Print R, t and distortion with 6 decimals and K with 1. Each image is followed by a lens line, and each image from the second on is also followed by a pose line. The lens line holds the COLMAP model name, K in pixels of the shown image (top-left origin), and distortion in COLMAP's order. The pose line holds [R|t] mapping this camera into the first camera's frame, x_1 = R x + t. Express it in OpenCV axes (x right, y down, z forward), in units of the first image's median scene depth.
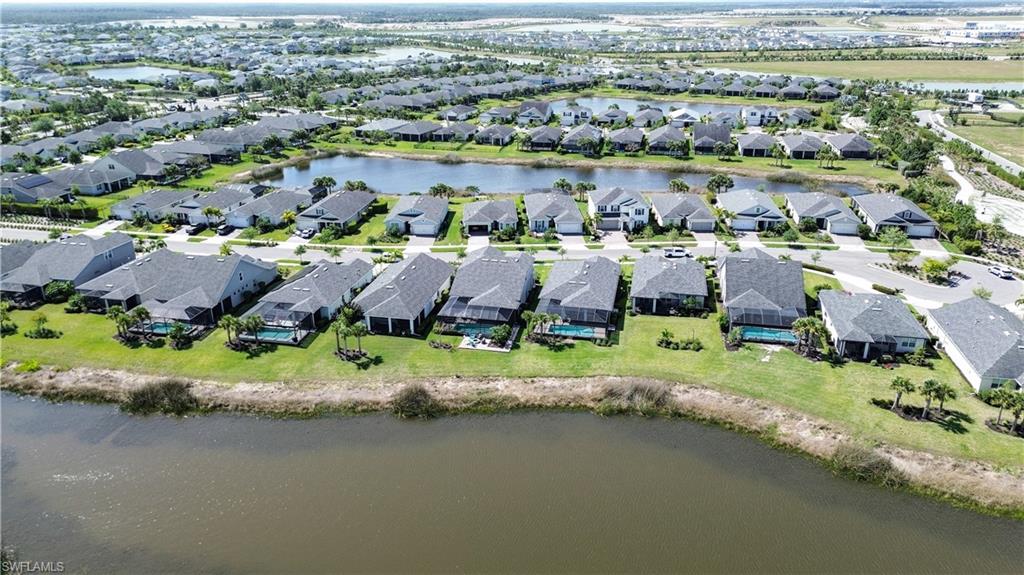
lens RADIAL K [[724.5, 0, 511.0], [0, 724.5, 282.8], [0, 0, 1]] dist [0.083554, -0.087233]
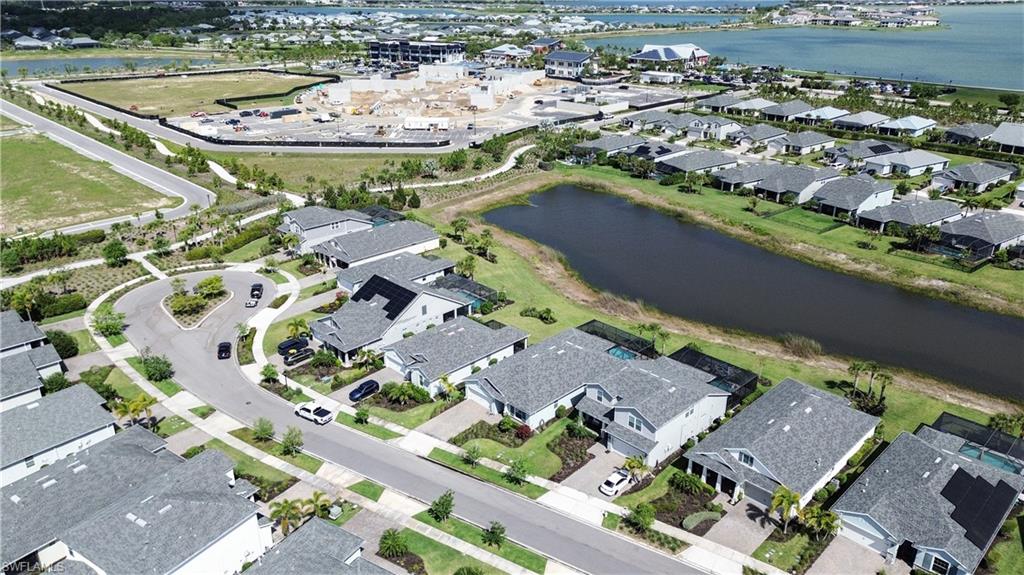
lens RADIAL K [[724.5, 0, 511.0], [0, 724.5, 282.8], [0, 0, 1]] dist [0.083554, -0.087233]
pose [[-0.831426, -0.206399, 0.515878, -0.280638], [0.203431, 0.750906, 0.628296, -0.633544], [-0.517055, 0.627328, -0.582335, 1.580178]]
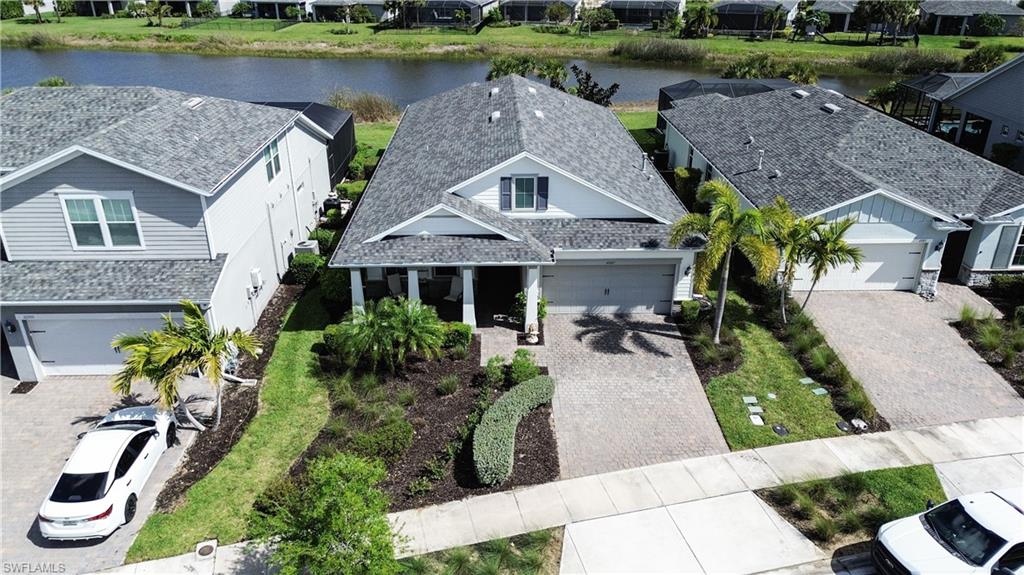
lens RADIAL K [[724.5, 0, 511.0], [0, 724.5, 282.8], [0, 0, 1]] dist [0.083554, -0.087233]
pose [[-0.973097, 0.100054, -0.207536, -0.094148], [-0.079602, 0.699305, 0.710377, -0.168074], [0.216207, 0.707786, -0.672527, 1.332189]]
